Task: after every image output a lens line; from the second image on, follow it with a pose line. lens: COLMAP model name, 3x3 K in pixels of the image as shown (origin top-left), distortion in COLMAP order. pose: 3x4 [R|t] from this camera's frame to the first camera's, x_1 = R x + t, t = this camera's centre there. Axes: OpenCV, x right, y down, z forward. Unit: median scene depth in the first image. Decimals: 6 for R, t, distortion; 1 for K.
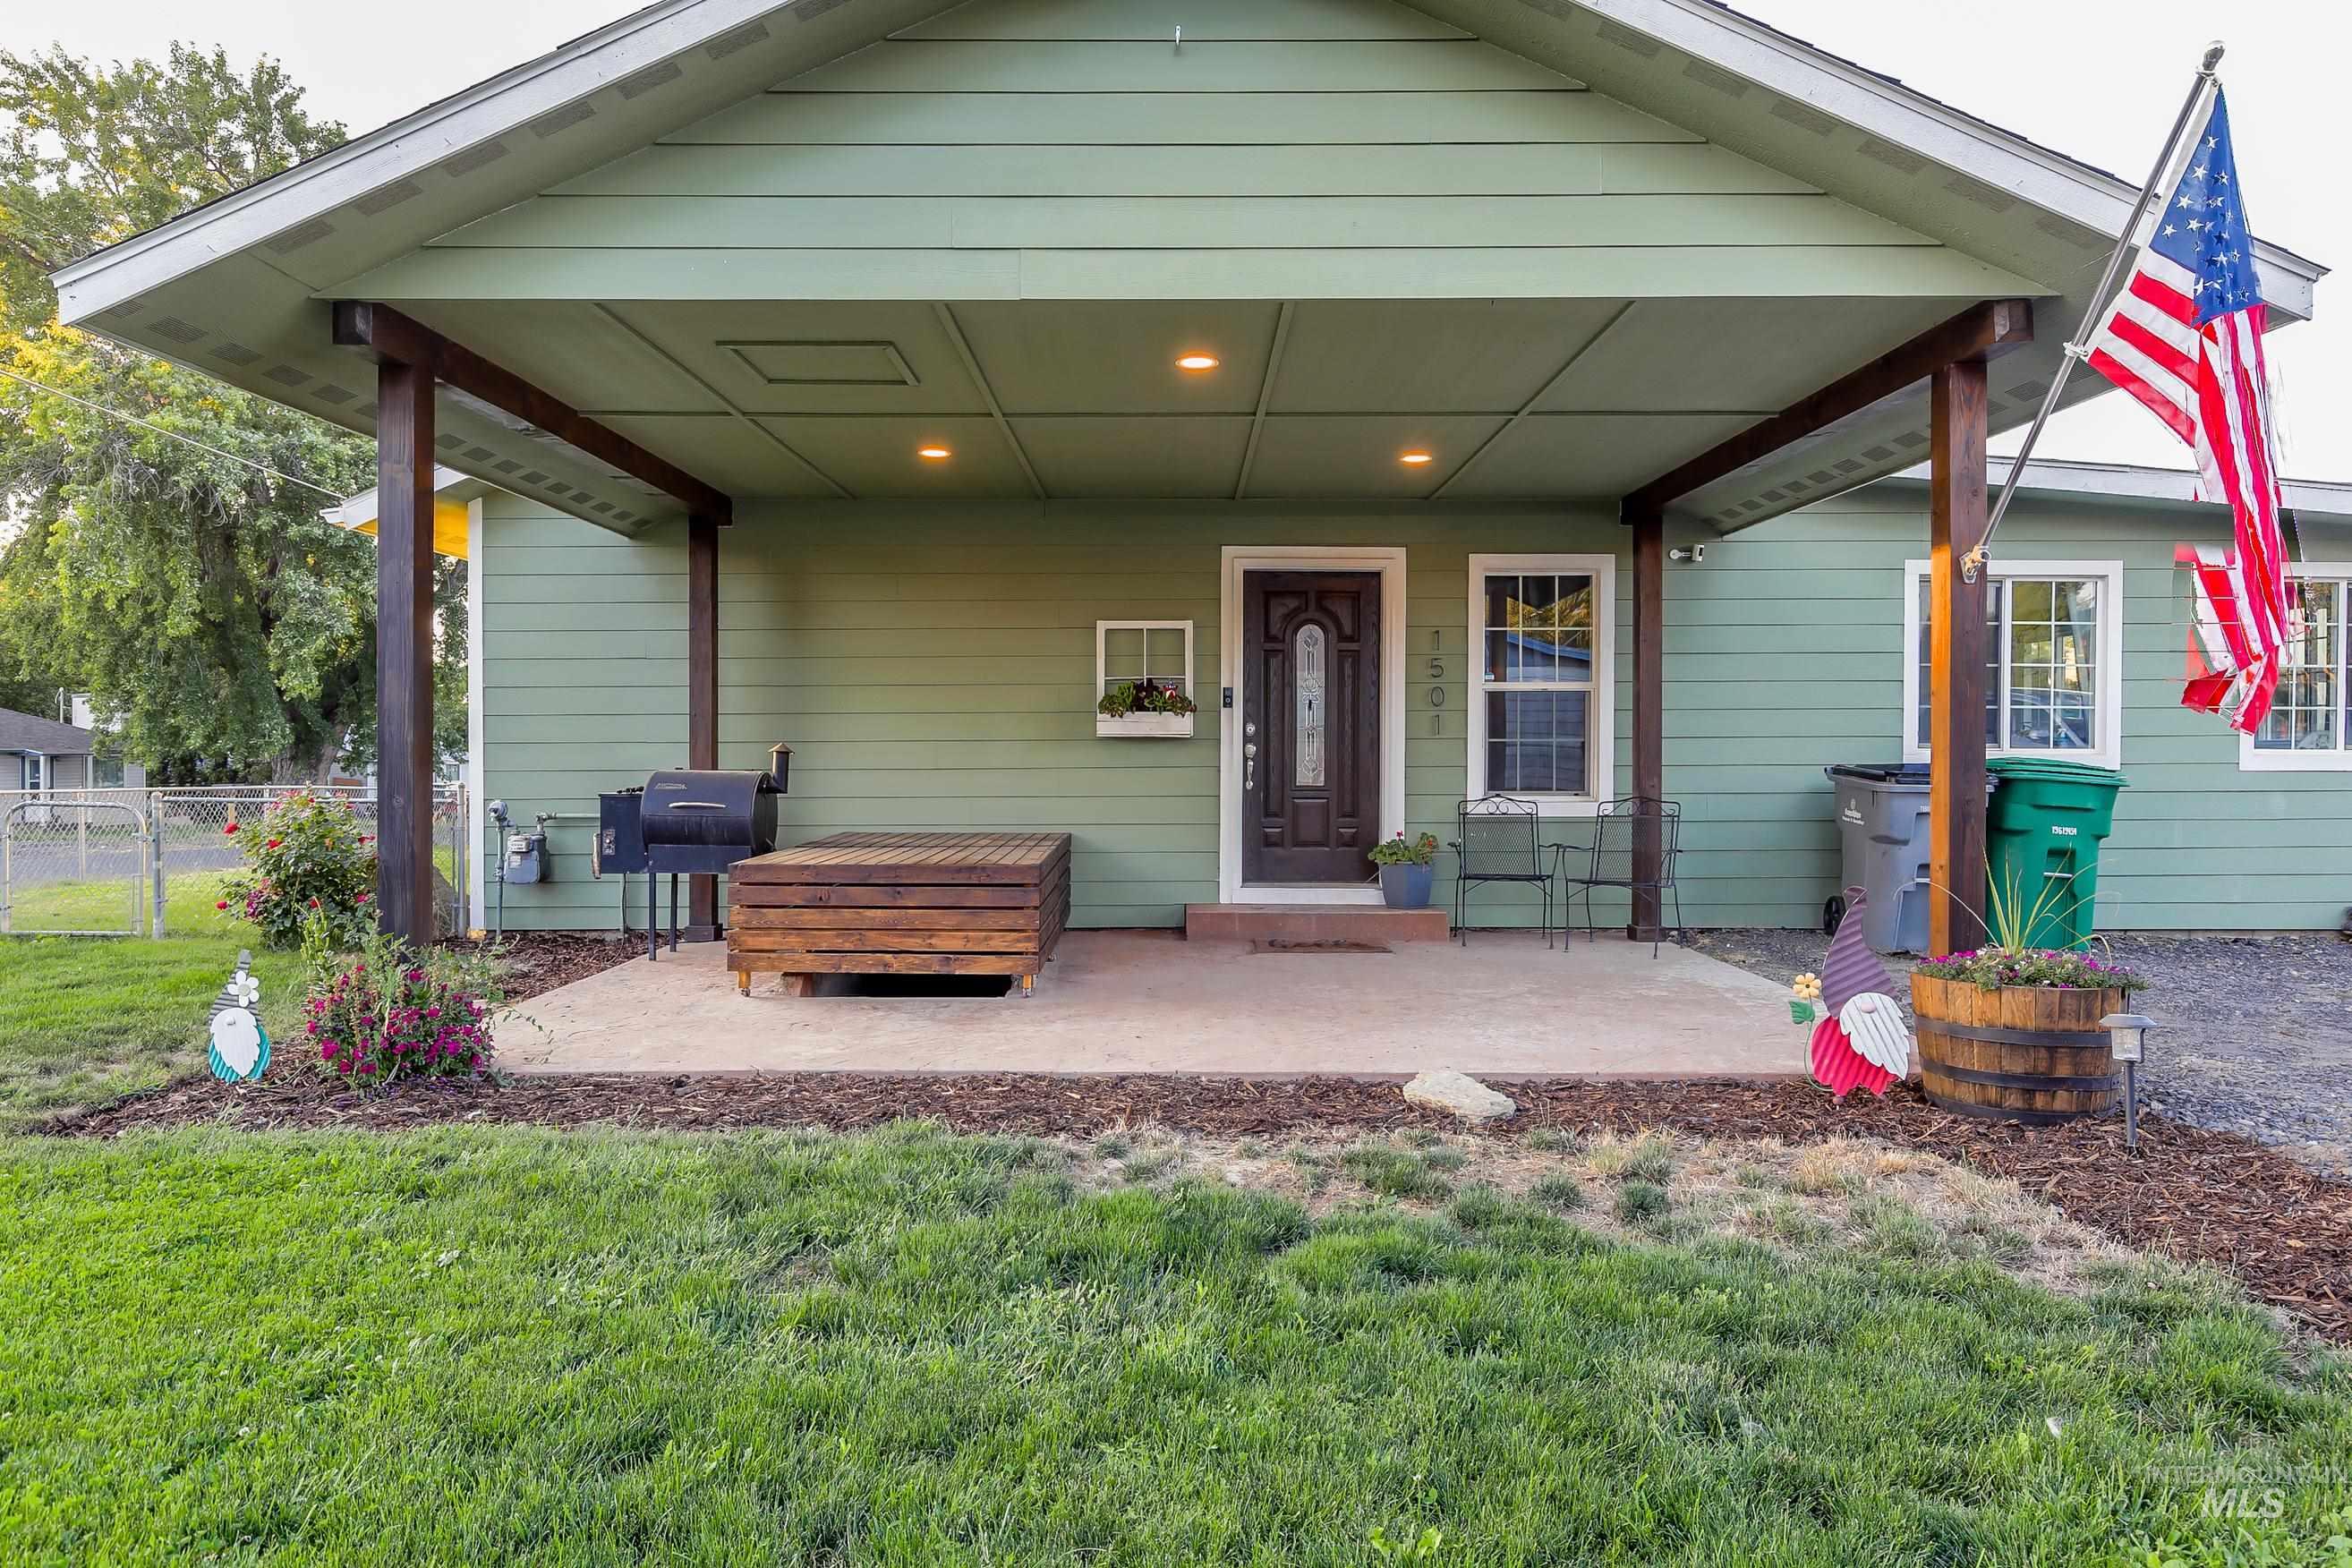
lens RADIAL K [[1451.2, 0, 1176.0], [0, 1451.2, 784.0], [0, 0, 1]] dist [-0.003140, 0.003544]
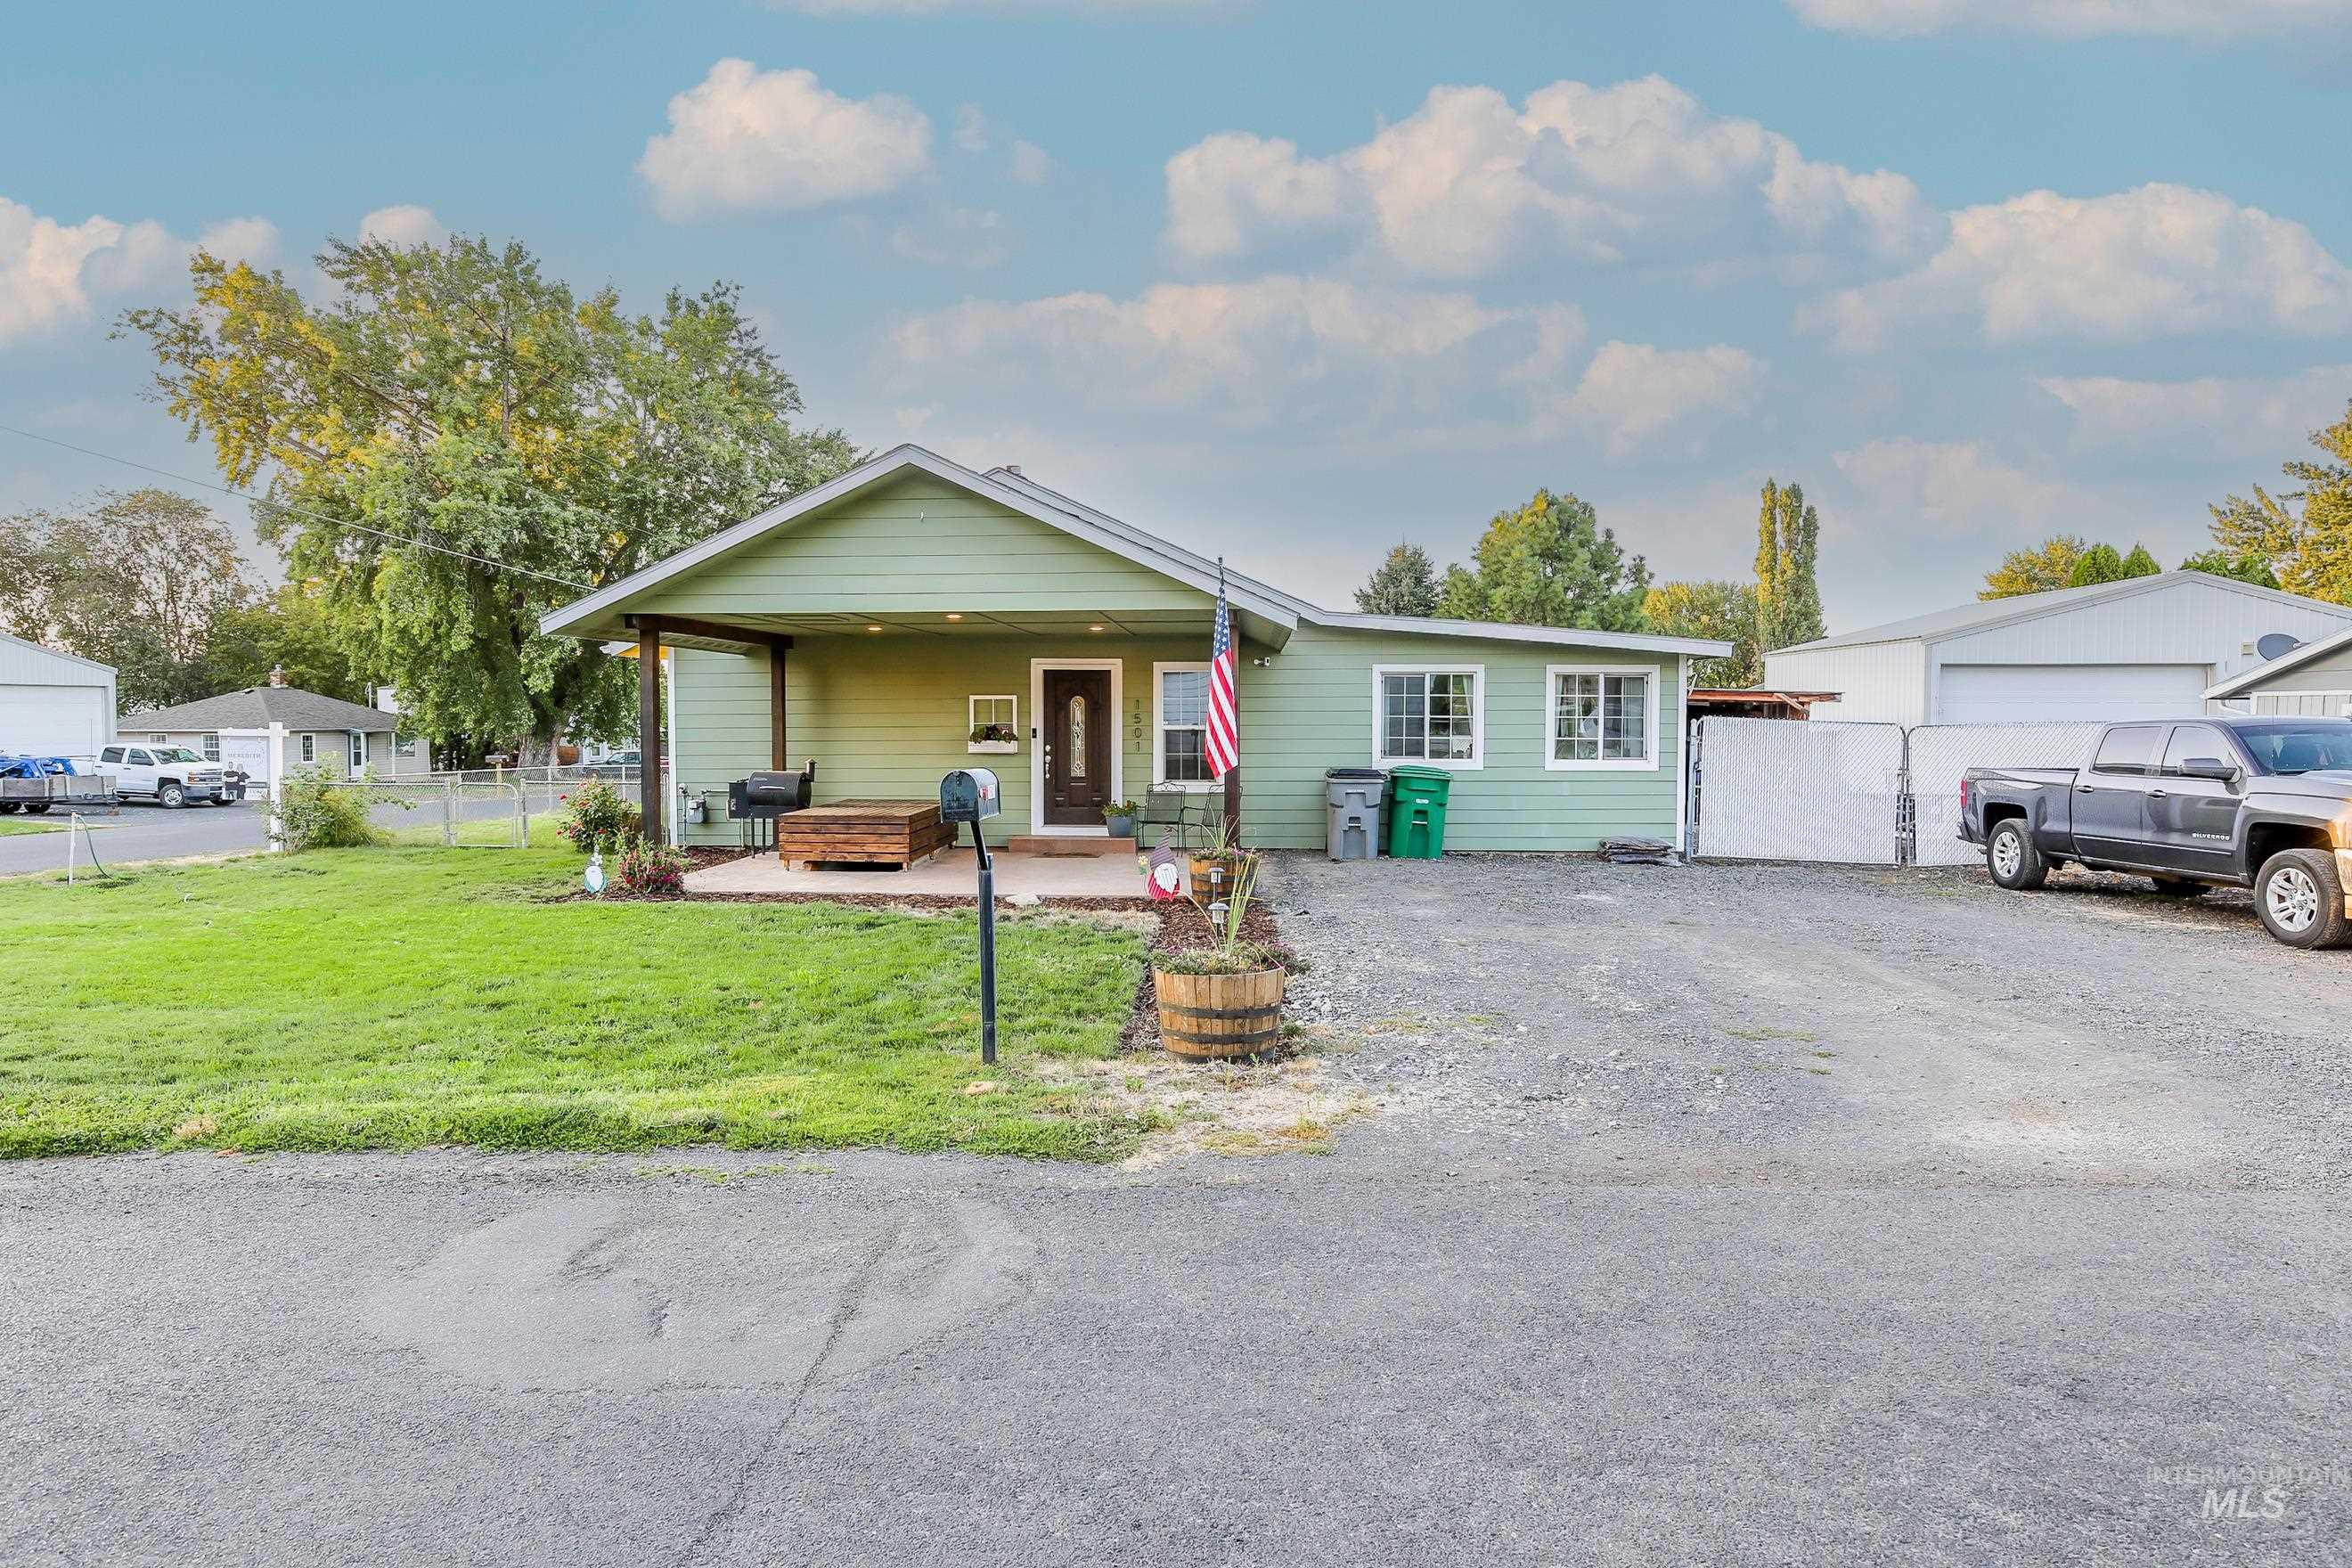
lens RADIAL K [[1245.2, 0, 1176.0], [0, 1245.2, 784.0], [0, 0, 1]] dist [-0.002198, -0.001164]
pose [[0.998383, 0.002967, -0.056770, 0.329538], [-0.001159, 0.999492, 0.031859, -0.044198], [0.056835, -0.031742, 0.997879, -0.718338]]
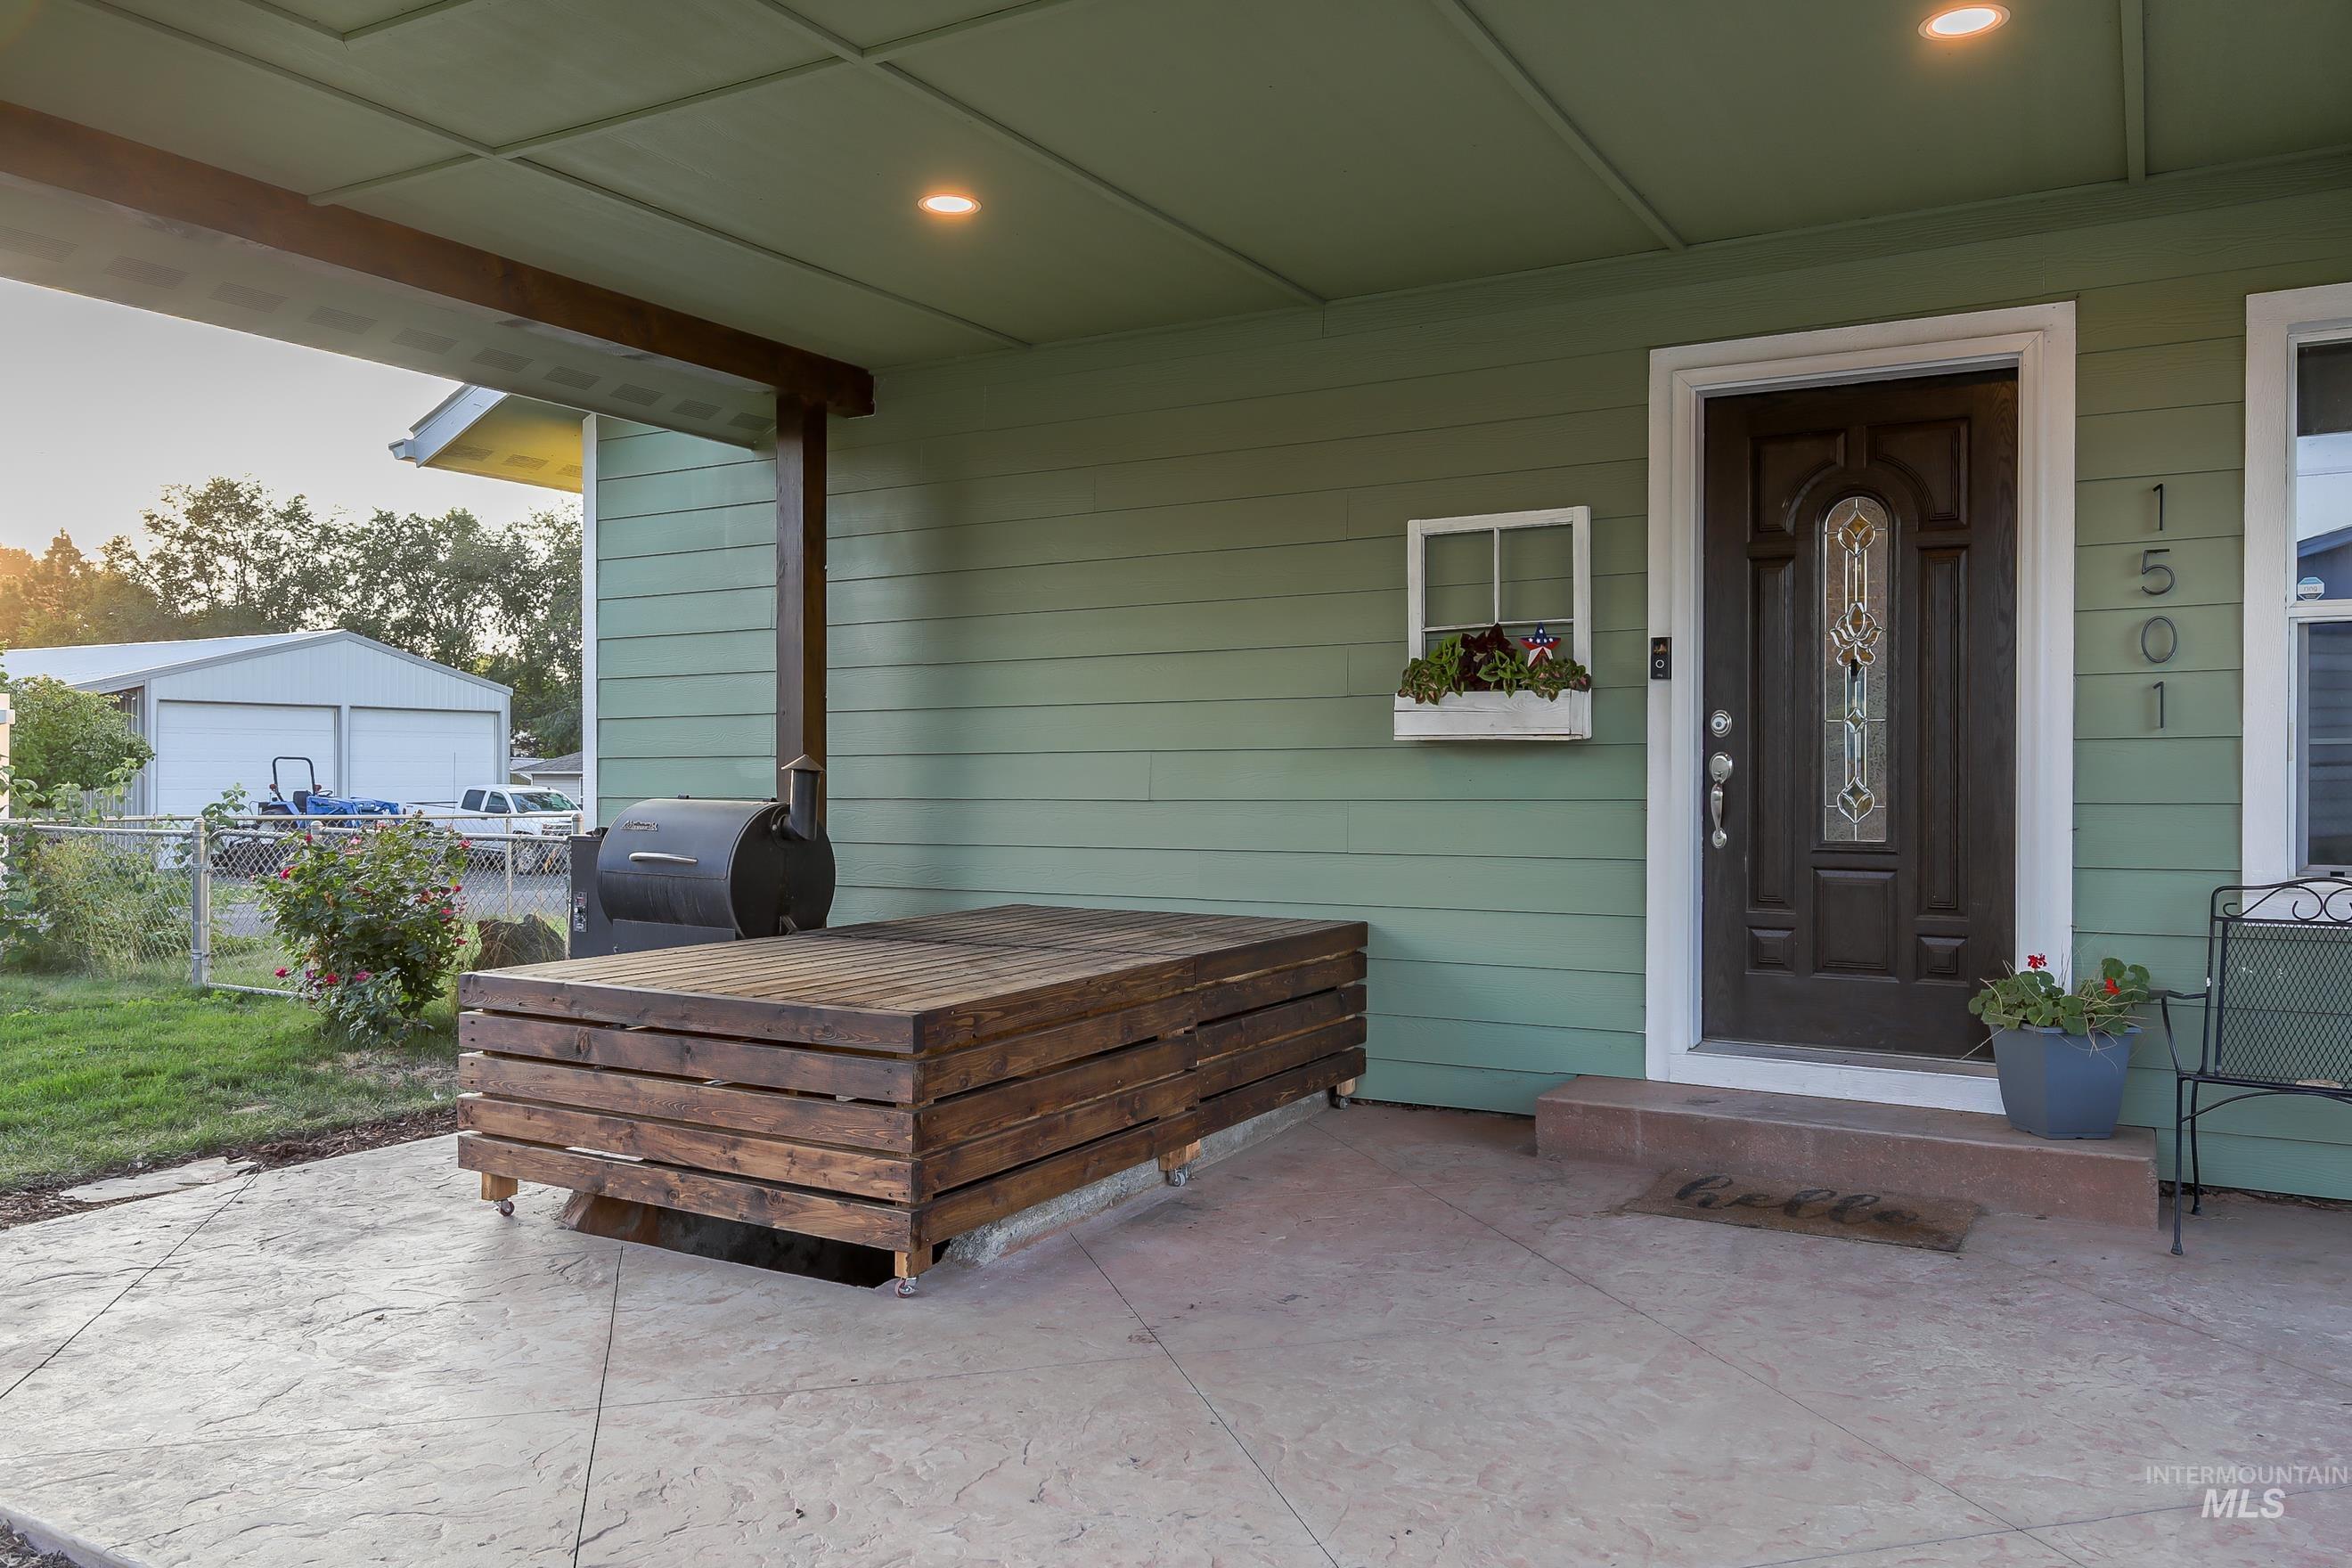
lens RADIAL K [[1702.6, 0, 1176.0], [0, 1702.6, 784.0], [0, 0, 1]] dist [0.000665, 0.000436]
pose [[0.865640, 0.003219, -0.500657, 0.180167], [-0.011679, 0.999837, -0.013764, -0.007597], [0.500531, 0.017762, 0.865536, 0.421235]]
